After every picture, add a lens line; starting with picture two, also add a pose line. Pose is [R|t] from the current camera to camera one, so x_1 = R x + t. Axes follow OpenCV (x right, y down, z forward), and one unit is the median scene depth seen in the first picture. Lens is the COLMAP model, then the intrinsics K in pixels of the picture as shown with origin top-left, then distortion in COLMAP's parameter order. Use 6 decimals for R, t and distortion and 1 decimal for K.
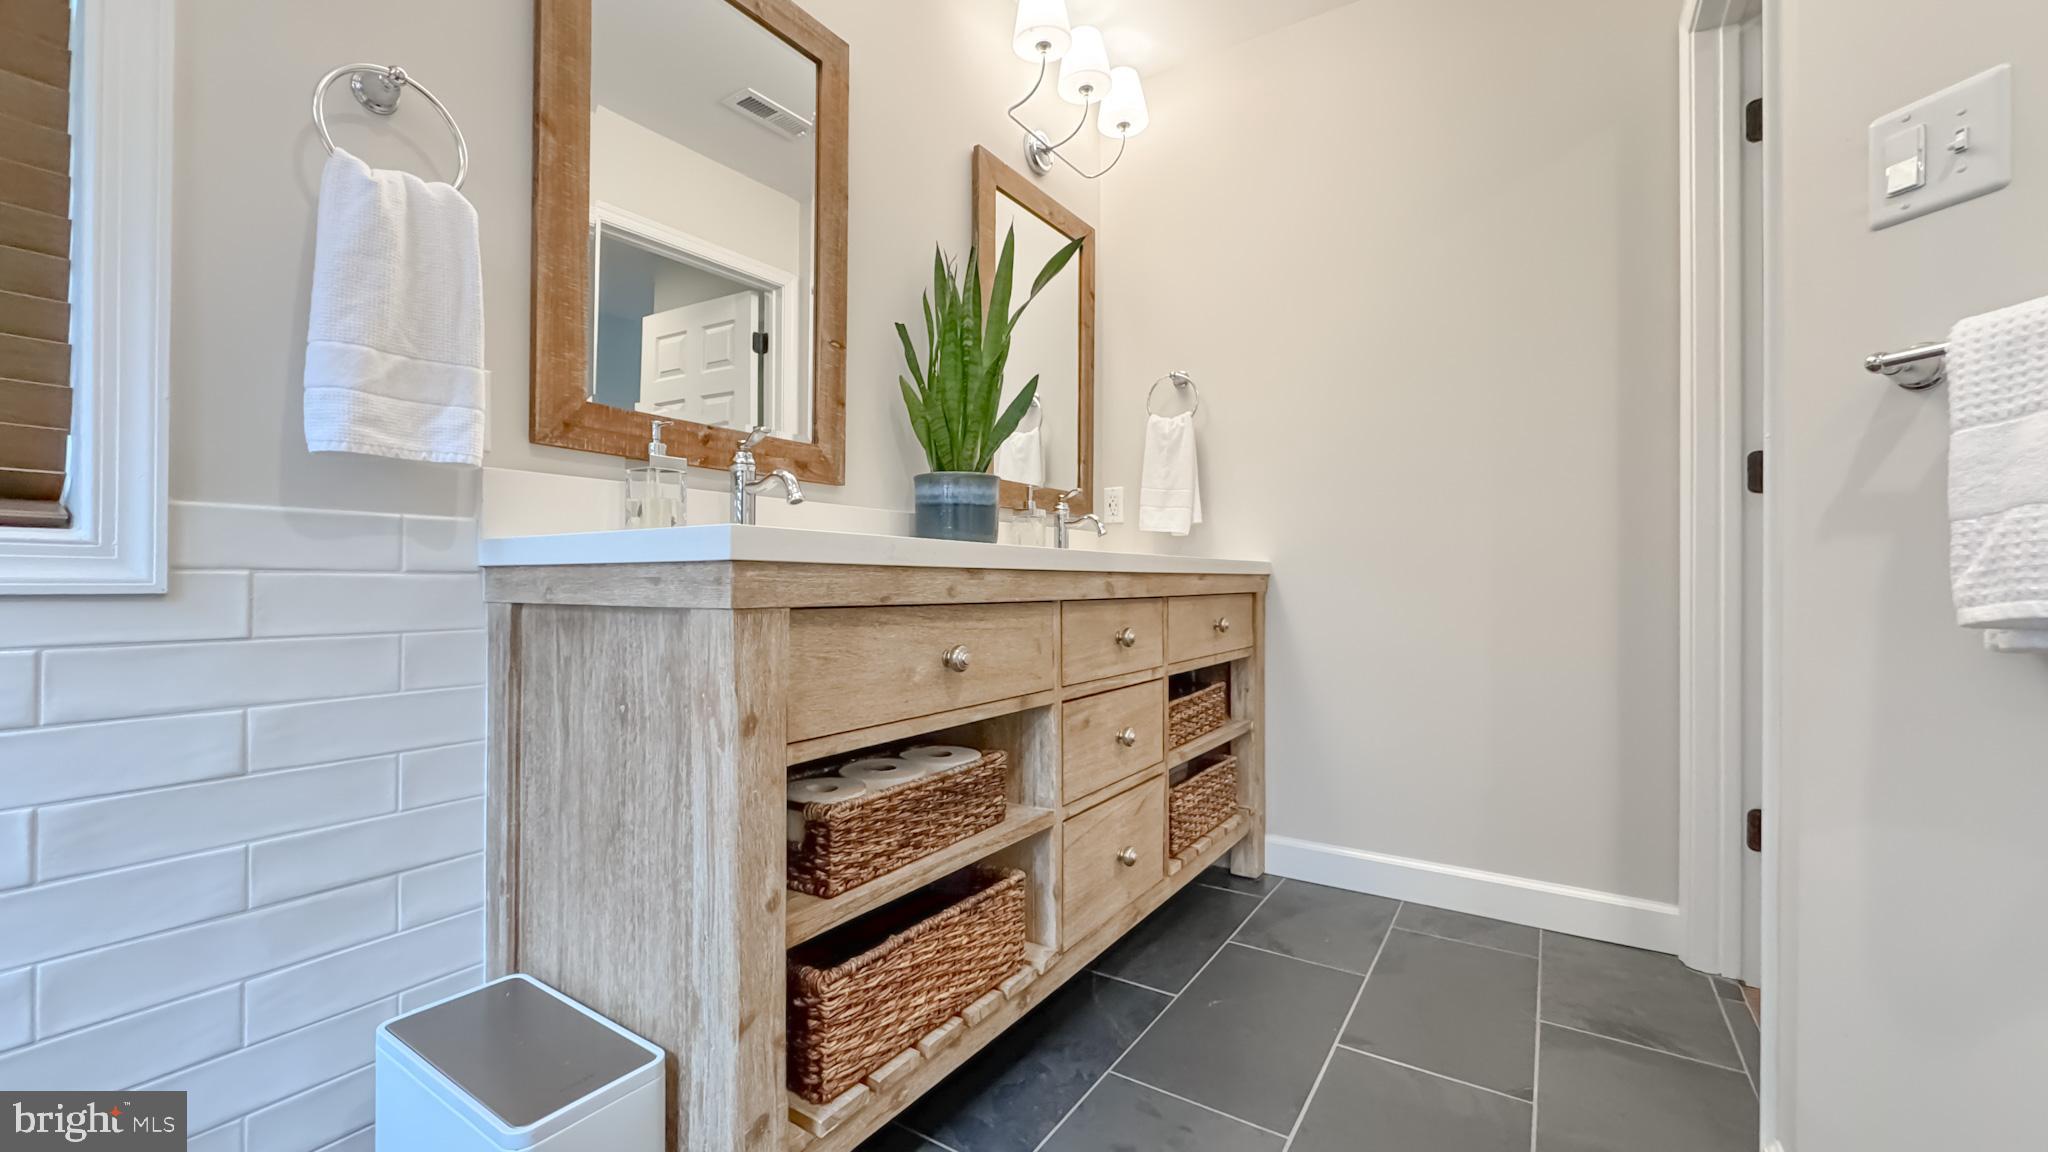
lens RADIAL K [[817.4, 0, 1022.3], [0, 817.4, 578.6], [0, 0, 1]] dist [-0.003411, -0.000236]
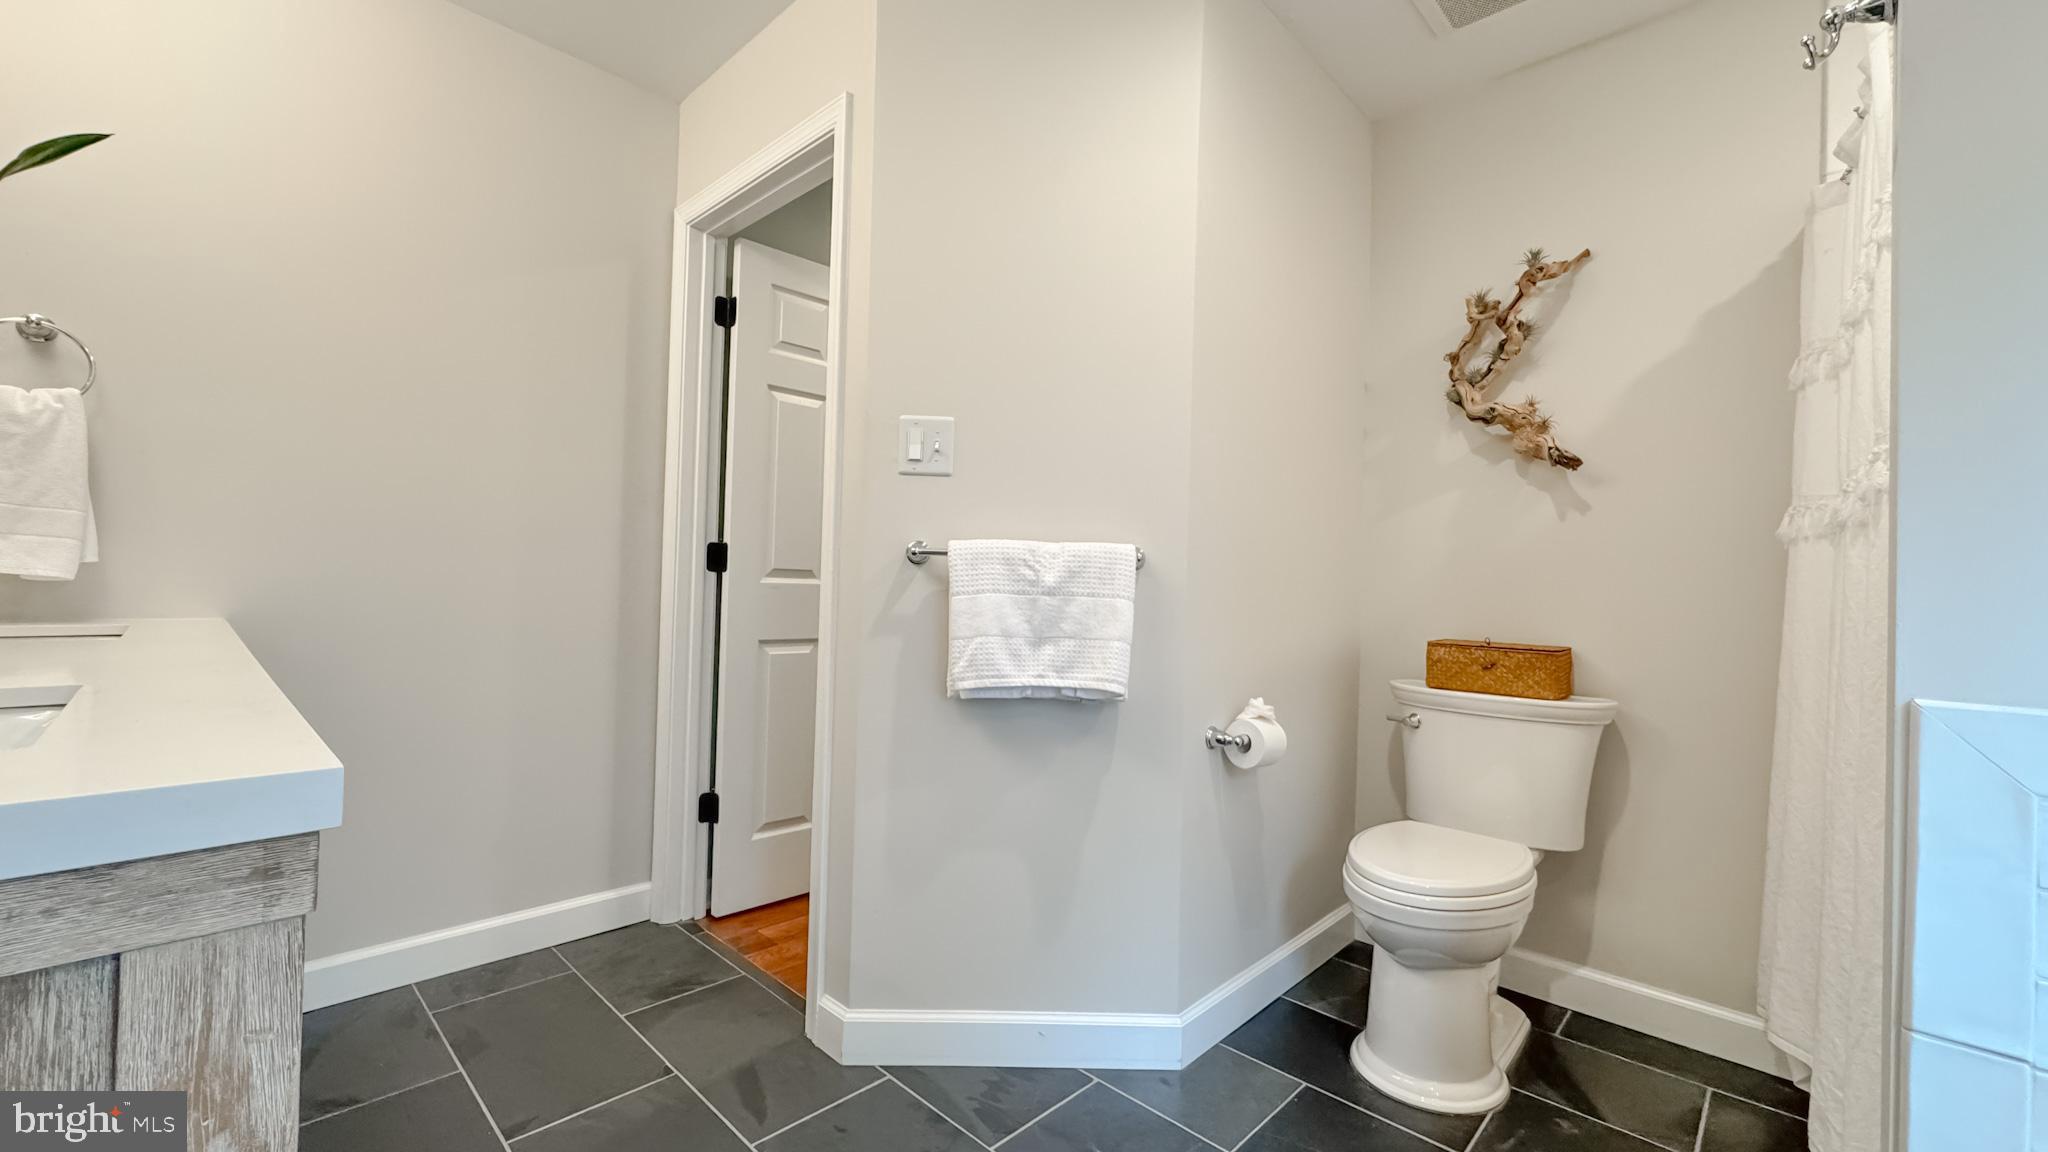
lens RADIAL K [[817.4, 0, 1021.4], [0, 817.4, 579.4], [0, 0, 1]] dist [-0.003411, -0.000236]
pose [[0.182031, 0.009041, 0.983251, -0.456762], [-0.027938, 0.999602, -0.004019, -0.114226], [-0.982896, -0.026739, 0.182211, 0.230489]]
